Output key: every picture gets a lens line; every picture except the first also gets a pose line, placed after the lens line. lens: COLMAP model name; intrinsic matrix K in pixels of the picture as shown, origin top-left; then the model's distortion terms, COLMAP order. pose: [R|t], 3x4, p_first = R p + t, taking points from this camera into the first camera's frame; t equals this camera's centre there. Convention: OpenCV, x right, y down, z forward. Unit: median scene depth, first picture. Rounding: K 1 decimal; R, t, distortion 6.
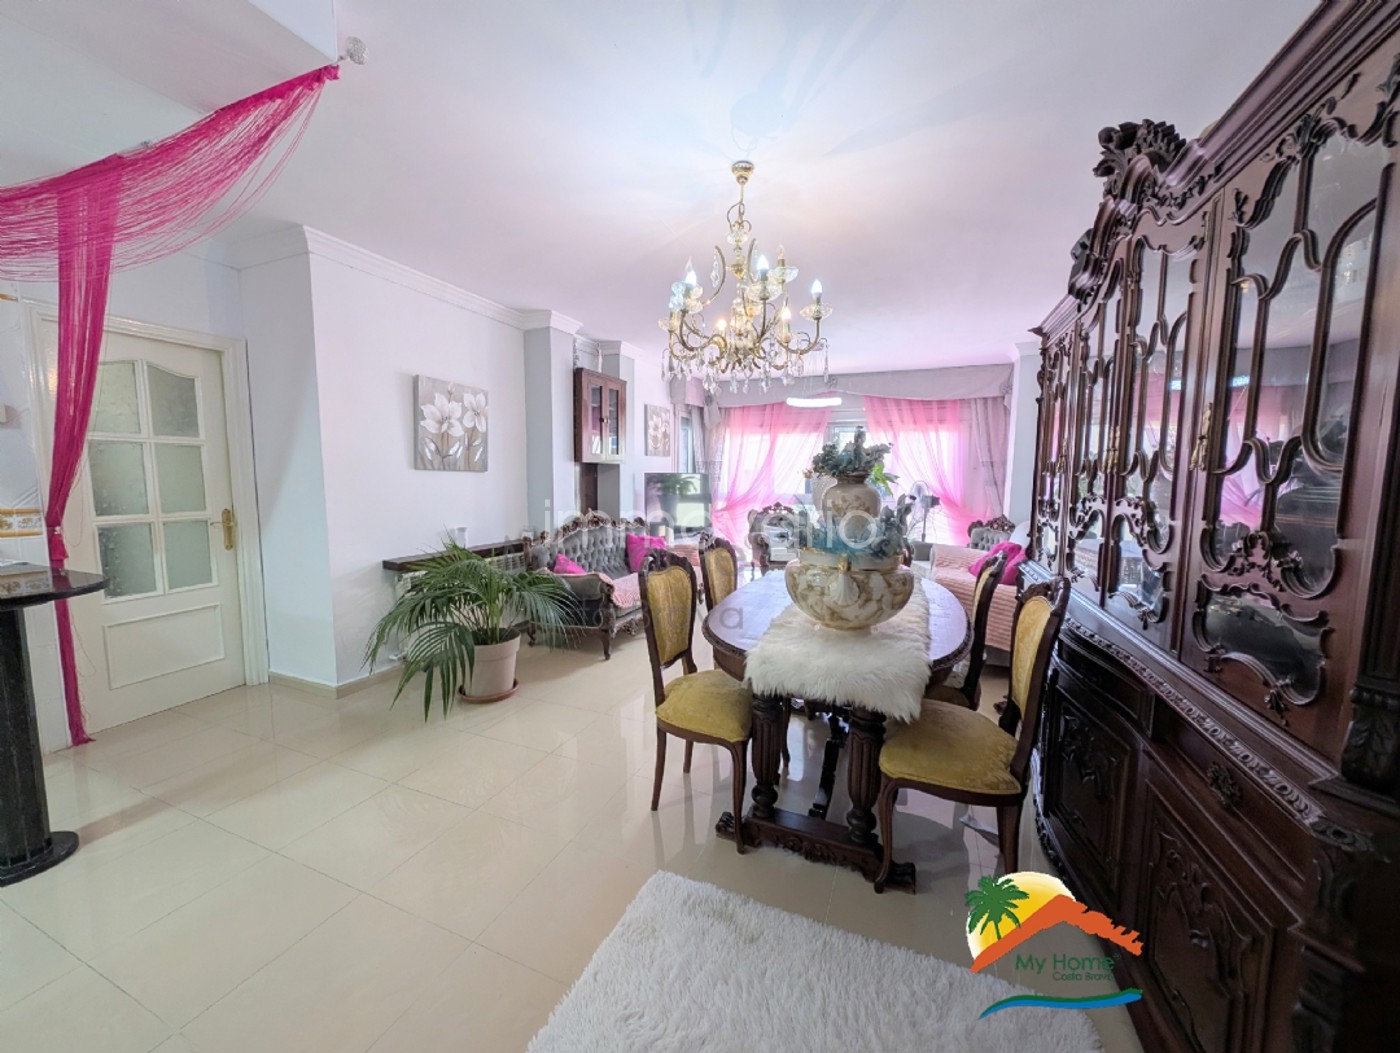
lens RADIAL K [[523.8, 0, 699.5], [0, 523.8, 527.6], [0, 0, 1]] dist [0.010238, -0.001605]
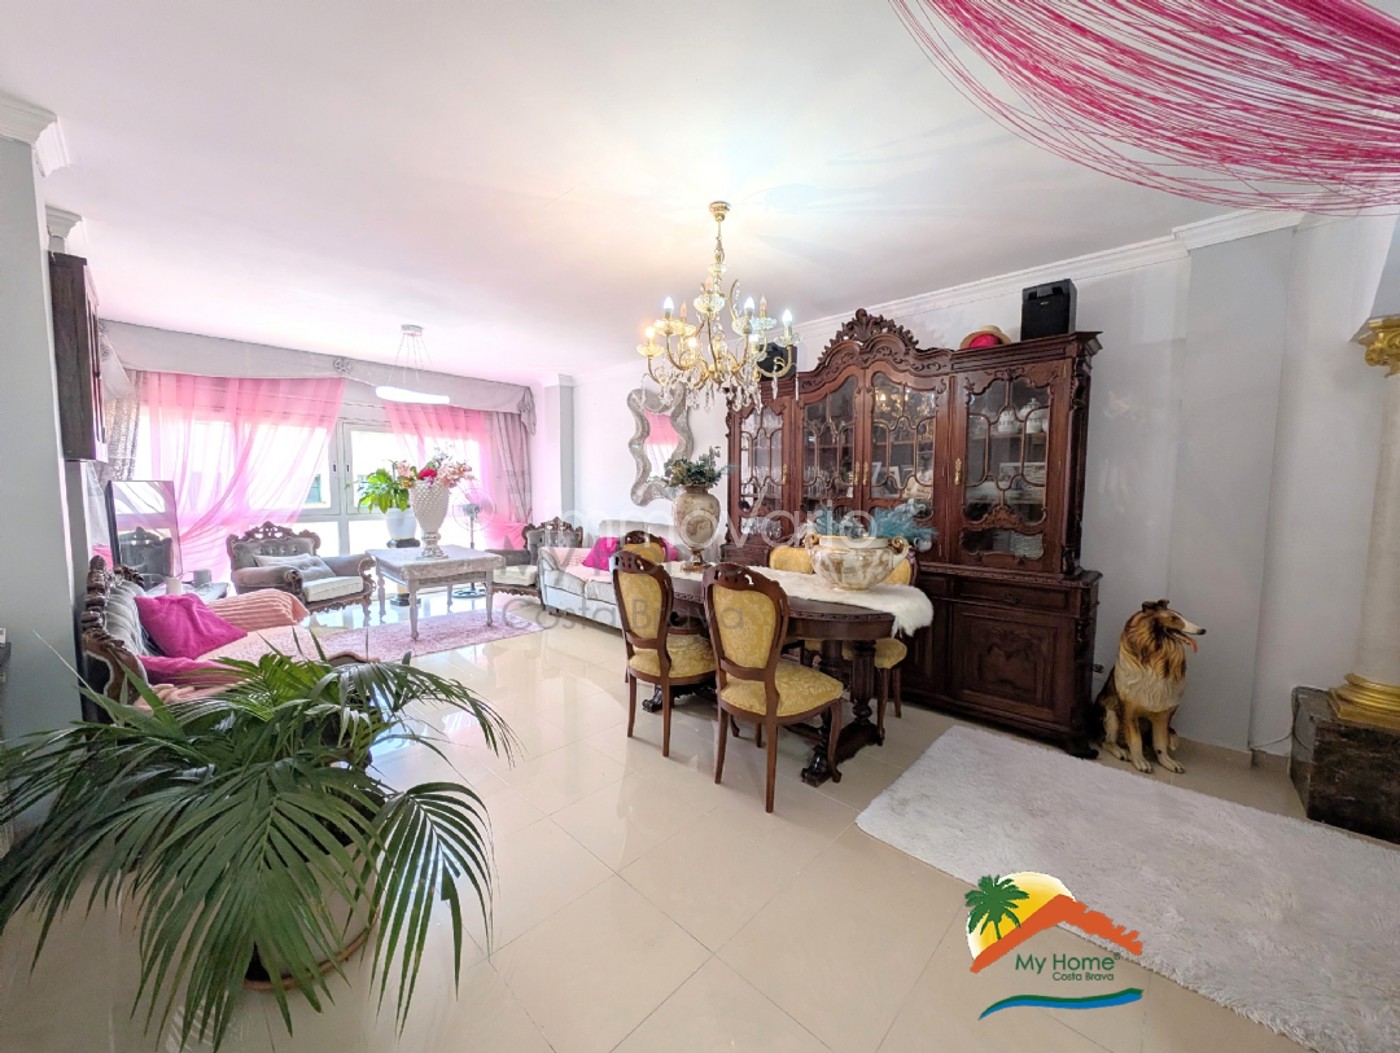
lens RADIAL K [[523.8, 0, 703.1], [0, 523.8, 526.6], [0, 0, 1]] dist [0.010238, -0.001605]
pose [[0.353373, -0.080987, 0.931970, -0.342107], [0.091857, 0.994435, 0.051586, -0.028515], [-0.930962, 0.067379, 0.358845, 0.231461]]
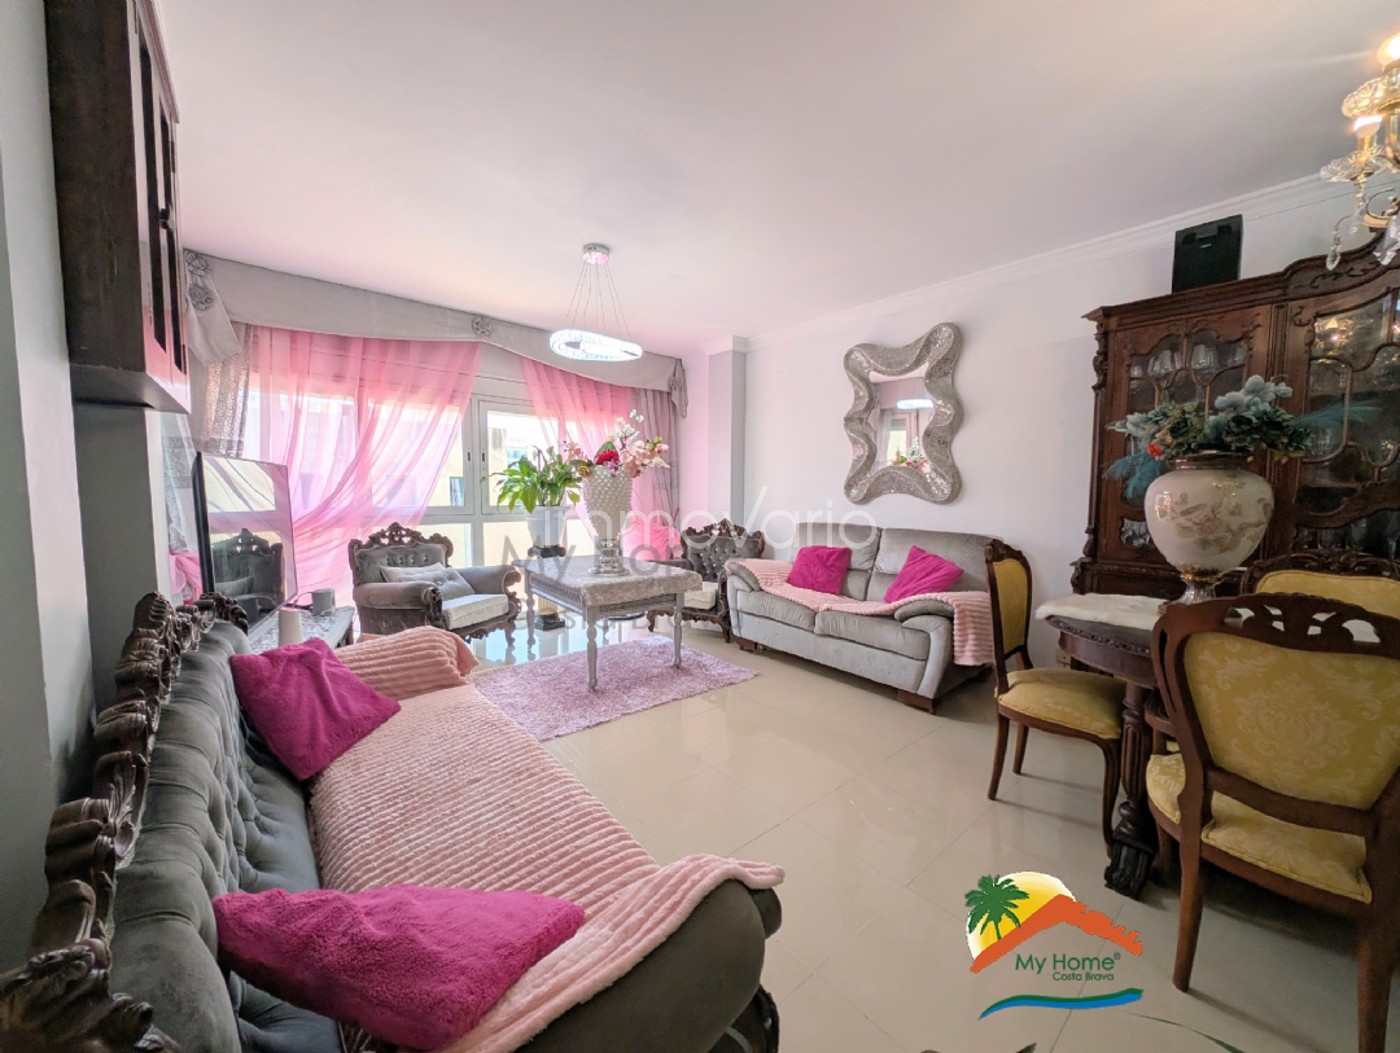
lens RADIAL K [[523.8, 0, 706.1], [0, 523.8, 527.0], [0, 0, 1]] dist [0.010238, -0.001605]
pose [[0.450598, -0.071846, 0.889831, -0.220370], [0.090128, 0.995325, 0.034724, -0.038568], [-0.888166, 0.064552, 0.454967, 0.517086]]
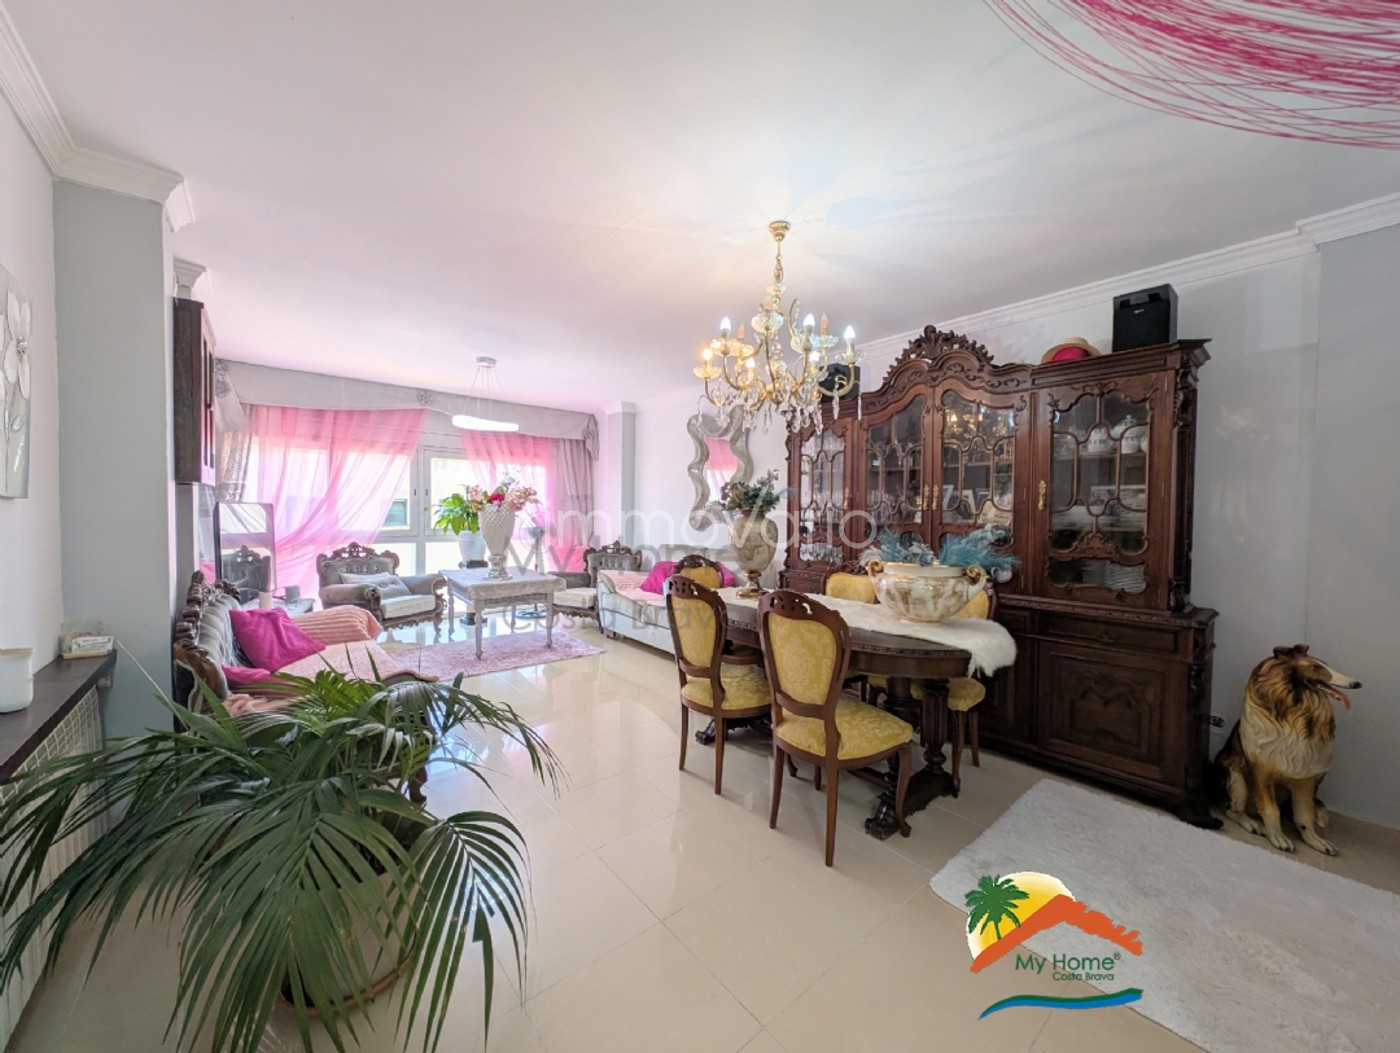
lens RADIAL K [[523.8, 0, 705.6], [0, 523.8, 526.6], [0, 0, 1]] dist [0.010238, -0.001605]
pose [[0.456177, -0.031792, 0.889321, -0.328303], [0.083240, 0.996504, -0.007074, -0.026532], [-0.885987, 0.077254, 0.457229, 0.233056]]
